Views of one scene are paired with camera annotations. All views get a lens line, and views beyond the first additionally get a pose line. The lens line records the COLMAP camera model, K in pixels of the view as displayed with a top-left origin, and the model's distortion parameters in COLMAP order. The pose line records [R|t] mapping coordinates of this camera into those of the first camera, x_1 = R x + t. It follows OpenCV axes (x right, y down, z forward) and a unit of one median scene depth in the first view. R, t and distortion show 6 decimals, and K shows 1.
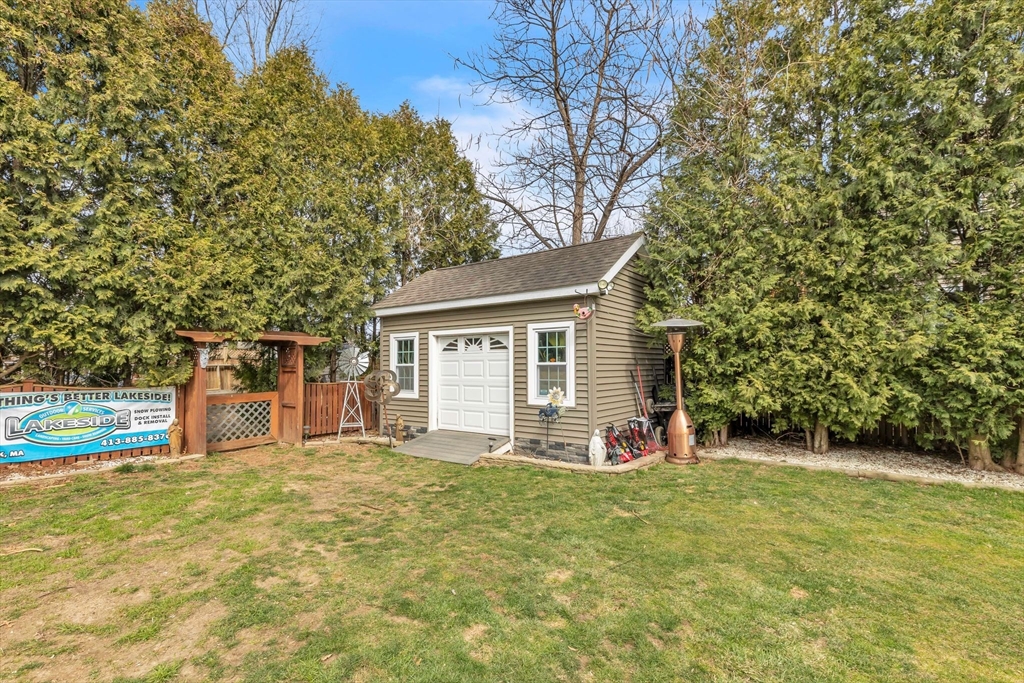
lens RADIAL K [[471.8, 0, 512.9], [0, 471.8, 349.9], [0, 0, 1]] dist [-0.000965, -0.000299]
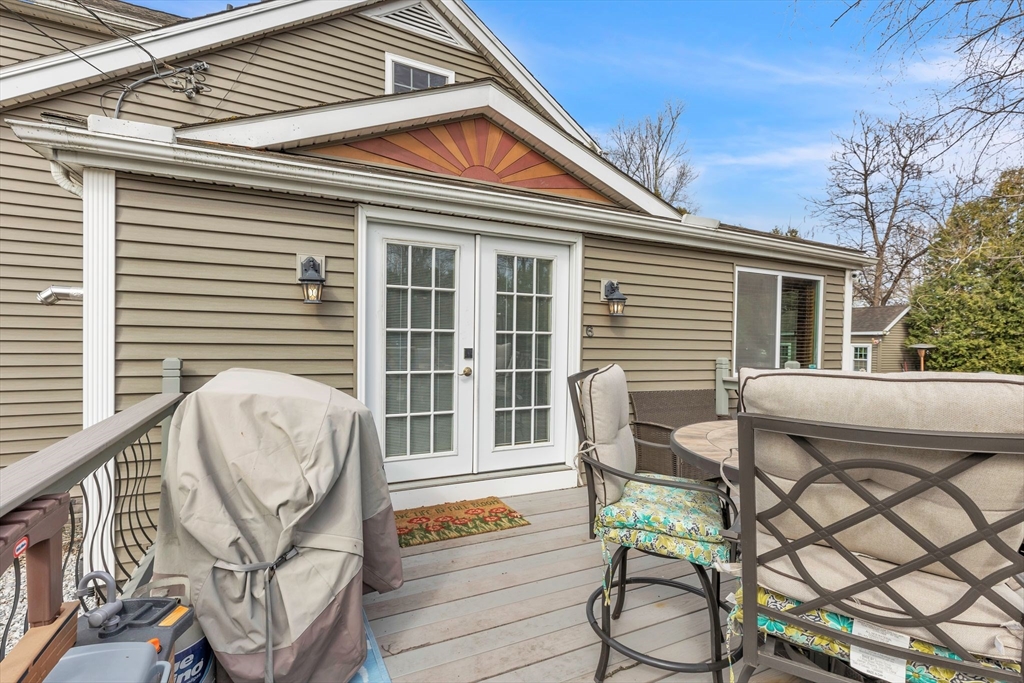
lens RADIAL K [[471.8, 0, 512.9], [0, 471.8, 349.9], [0, 0, 1]] dist [-0.000965, -0.000299]
pose [[0.861174, 0.027342, -0.507574, -0.259408], [-0.003483, 0.998846, 0.047897, -0.147811], [0.508298, -0.039480, 0.860276, -2.293416]]
